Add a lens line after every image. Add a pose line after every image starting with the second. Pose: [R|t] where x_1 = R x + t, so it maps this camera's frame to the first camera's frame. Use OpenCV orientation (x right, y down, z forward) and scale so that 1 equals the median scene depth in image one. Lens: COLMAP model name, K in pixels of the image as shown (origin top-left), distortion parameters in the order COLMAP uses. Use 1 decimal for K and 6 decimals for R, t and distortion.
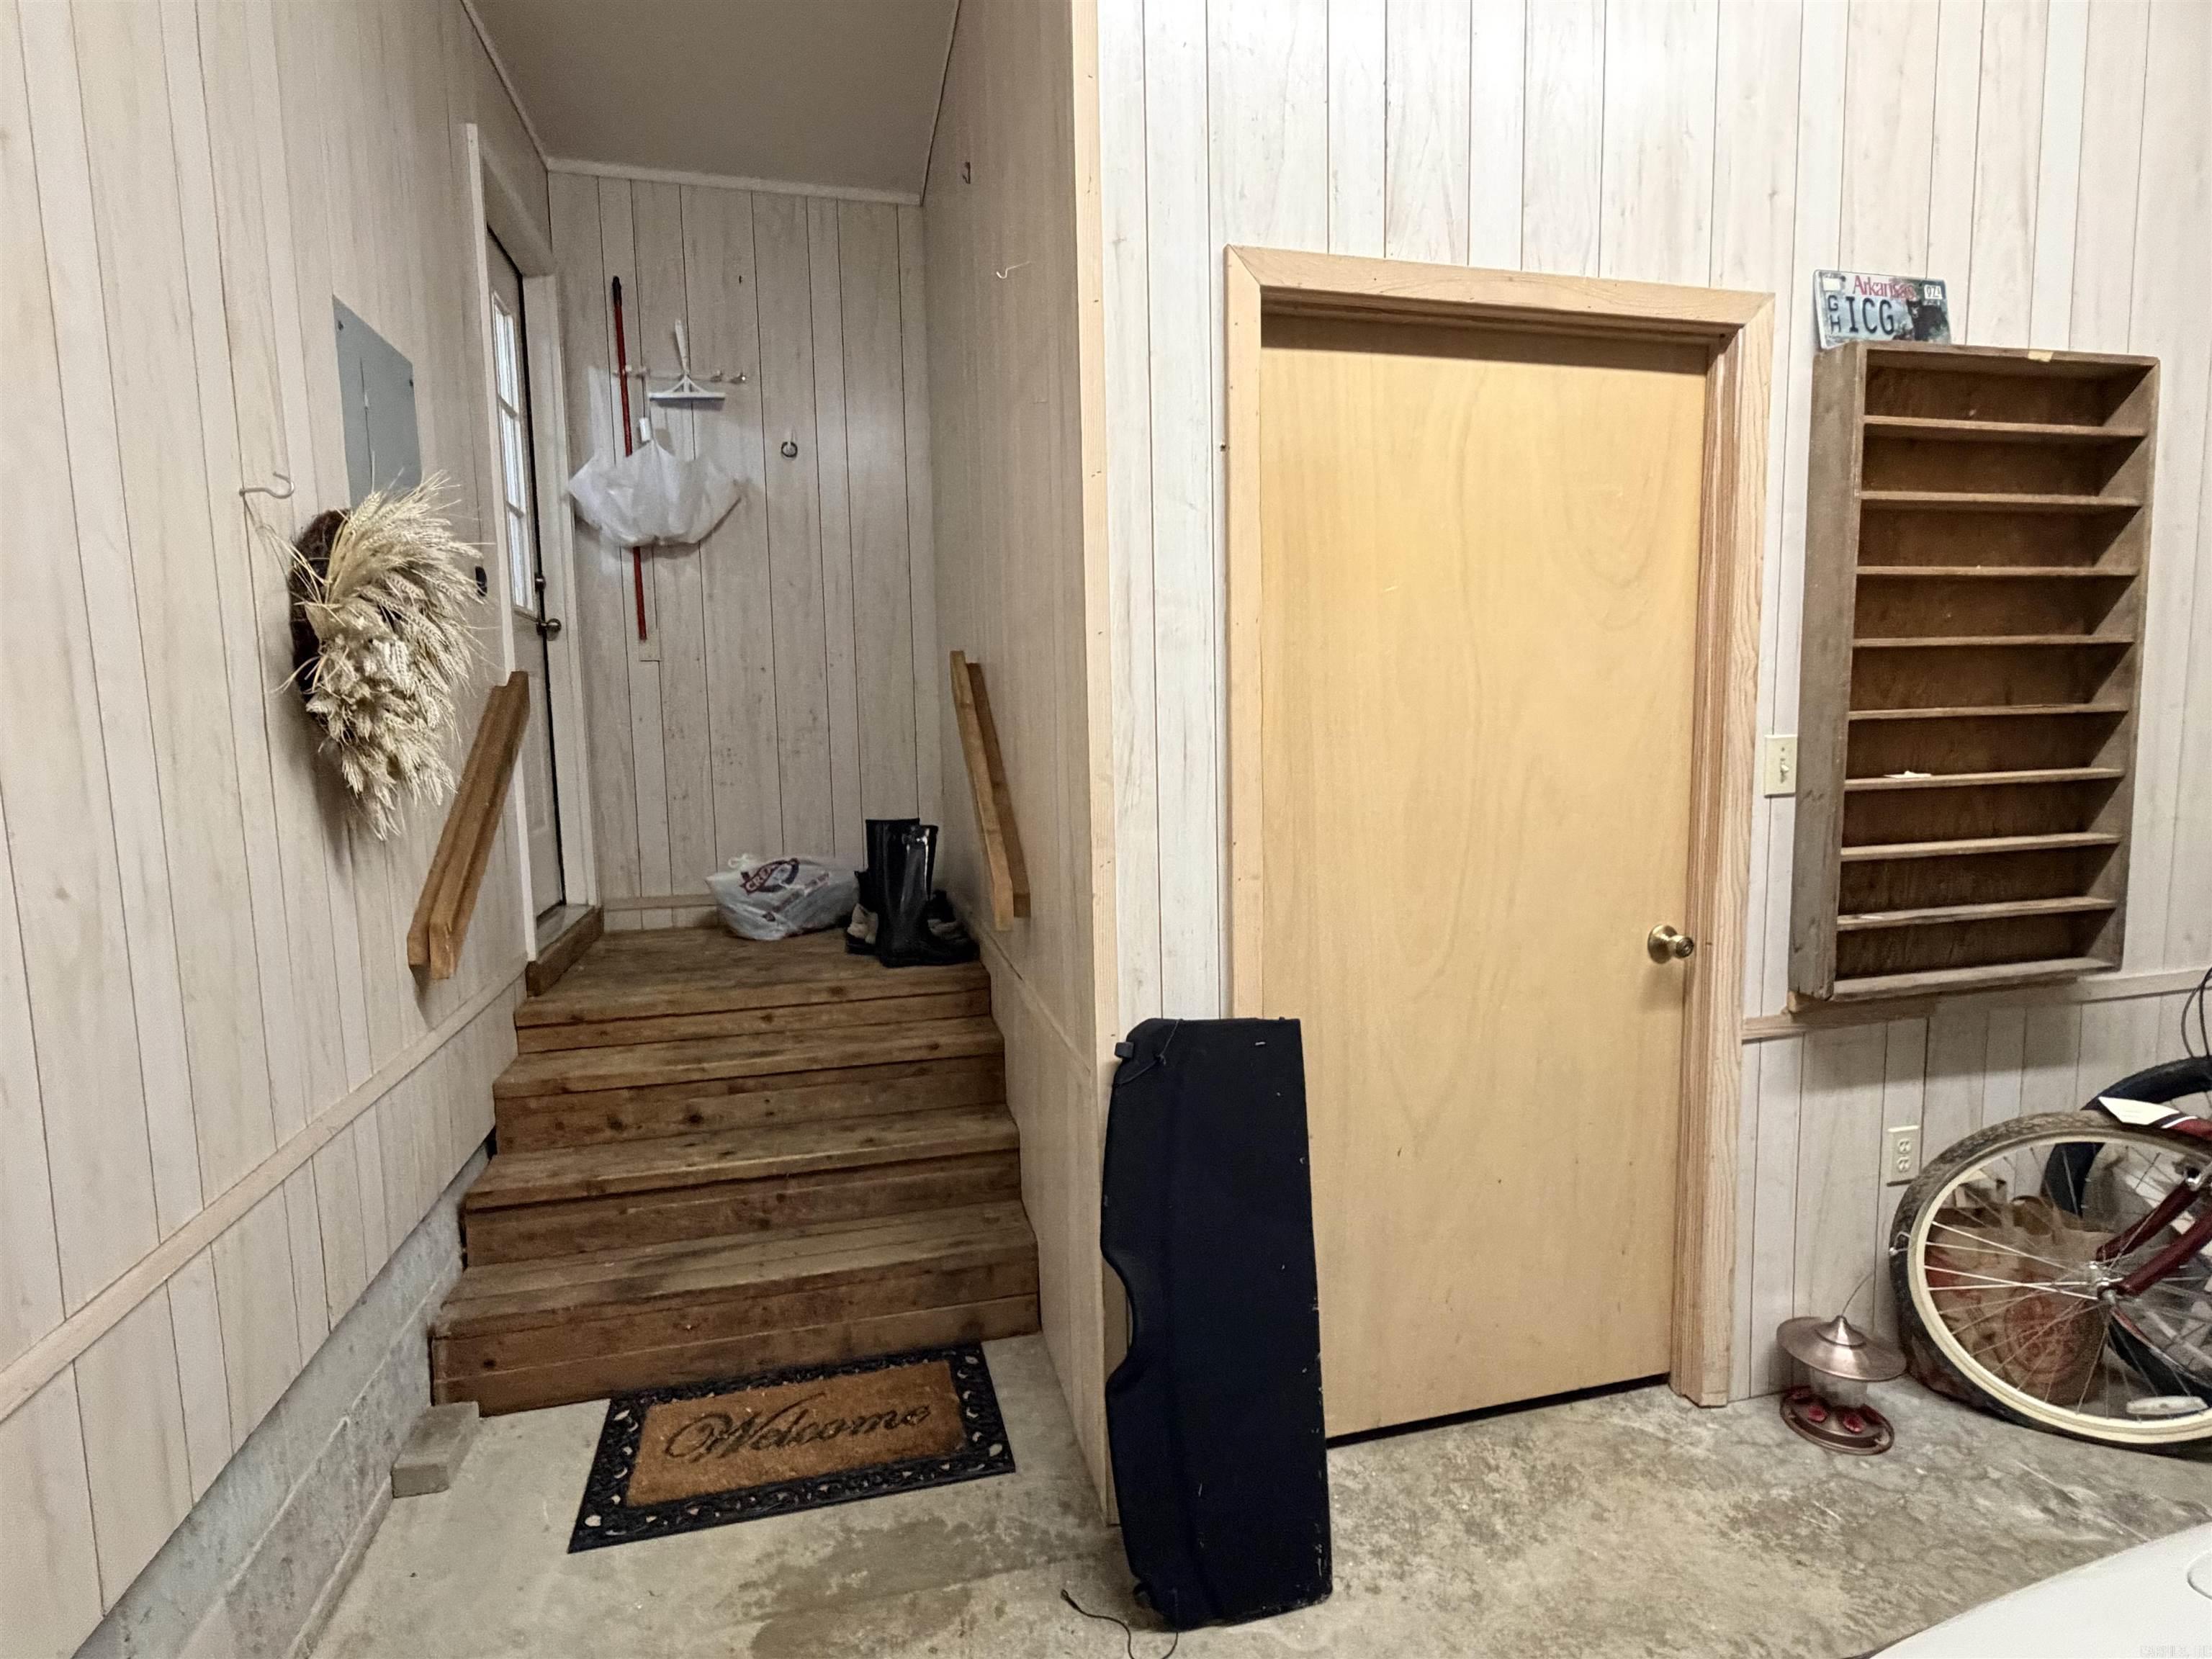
lens RADIAL K [[1142.2, 0, 1114.7], [0, 1142.2, 832.8], [0, 0, 1]] dist [0.000892, -0.000712]
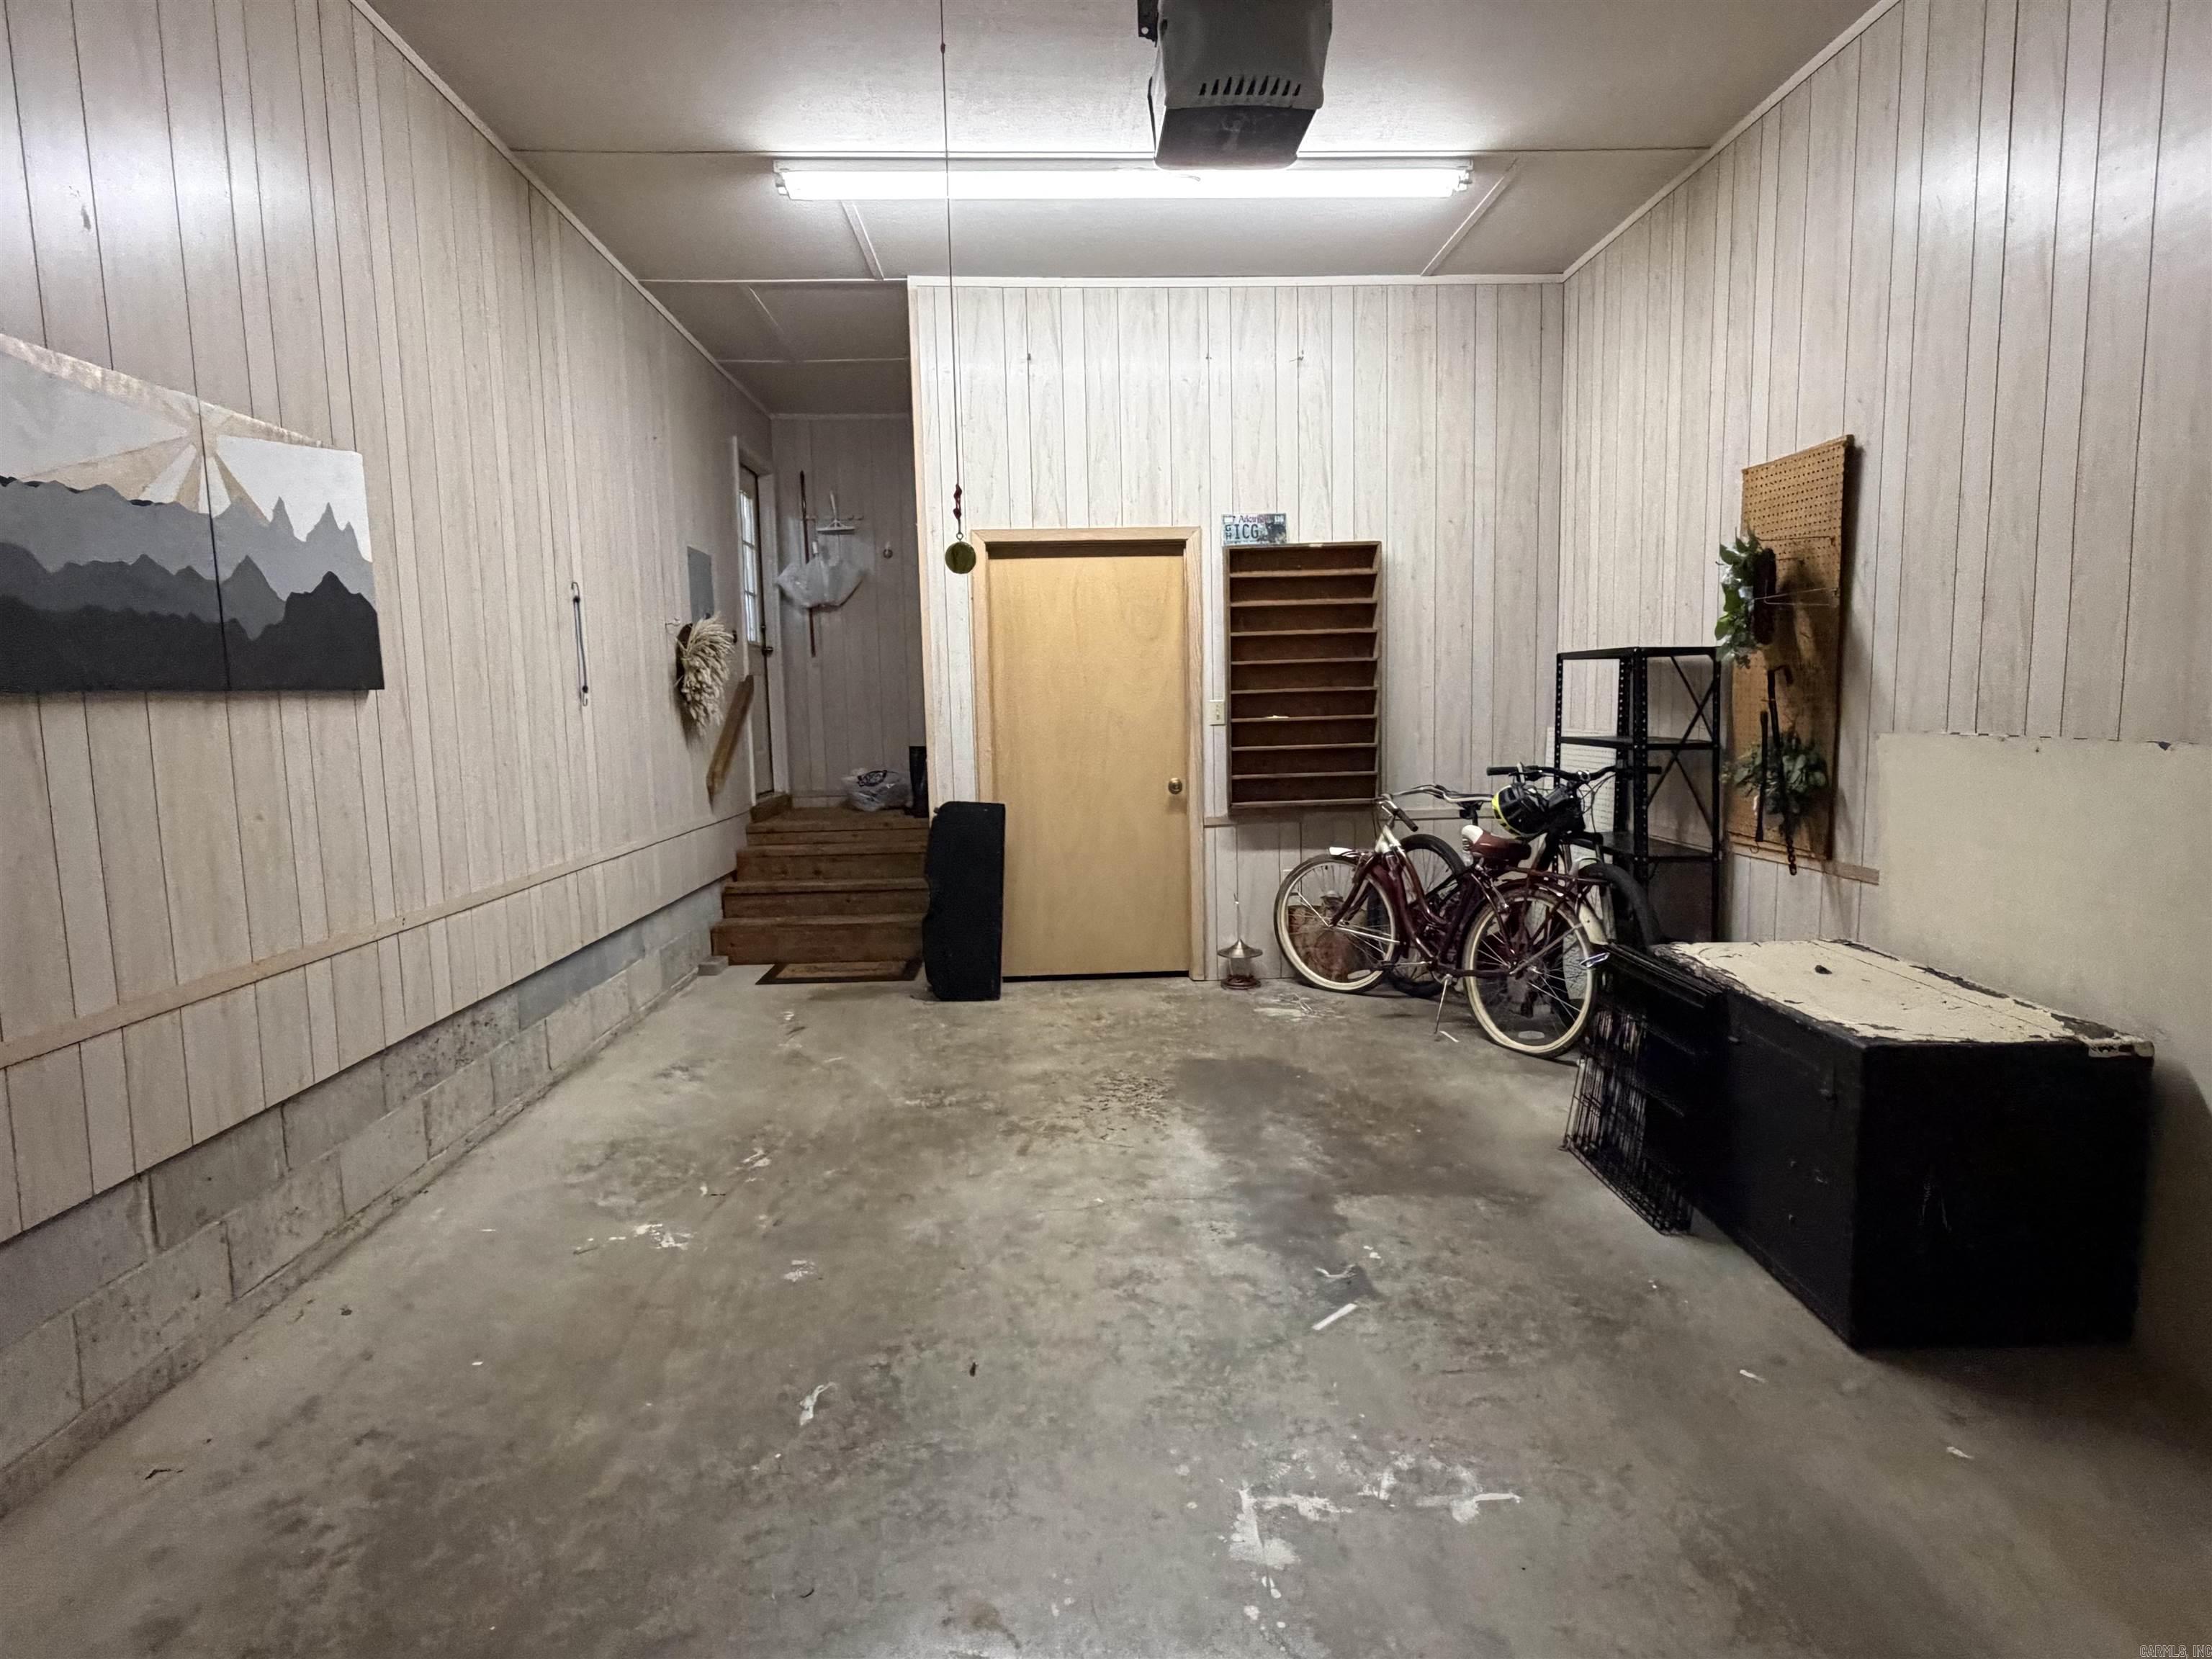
lens RADIAL K [[1142.2, 0, 1100.5], [0, 1142.2, 823.3], [0, 0, 1]] dist [0.000892, -0.000712]
pose [[0.979441, 0.020094, -0.200728, 0.799150], [-0.018685, 0.999786, 0.008911, 0.154263], [0.200864, -0.004977, 0.979606, -1.392814]]
